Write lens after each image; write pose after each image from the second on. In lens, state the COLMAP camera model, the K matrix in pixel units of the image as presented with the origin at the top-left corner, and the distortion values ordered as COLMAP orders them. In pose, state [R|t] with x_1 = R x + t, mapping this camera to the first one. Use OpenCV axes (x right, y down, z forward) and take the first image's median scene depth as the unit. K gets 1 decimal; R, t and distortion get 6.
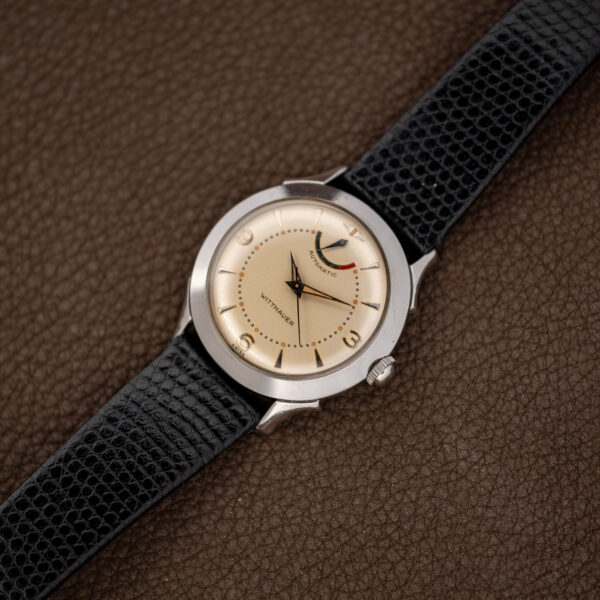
lens RADIAL K [[3584.1, 0, 300.0], [0, 3584.1, 300.0], [0, 0, 1]] dist [0.040191, 23.128907]
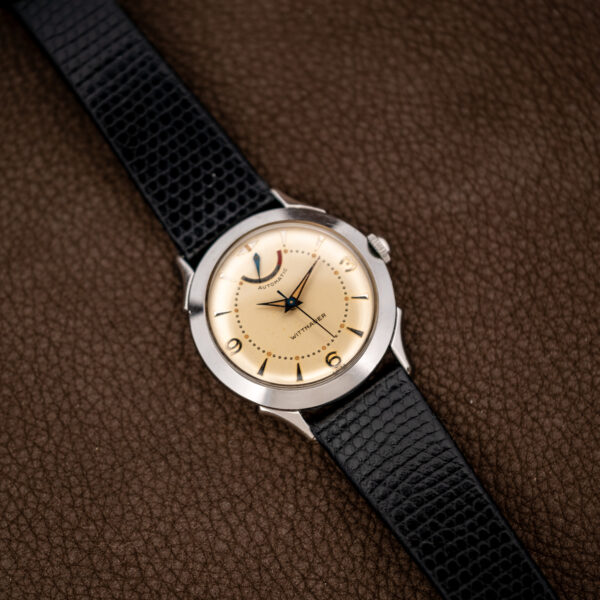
lens RADIAL K [[3584.1, 0, 300.0], [0, 3584.1, 300.0], [0, 0, 1]] dist [0.040191, 23.128907]
pose [[0.157916, -0.926310, 0.342070, -0.362055], [0.968144, 0.213412, 0.130971, -0.140284], [-0.194321, 0.310490, 0.930503, 0.002996]]
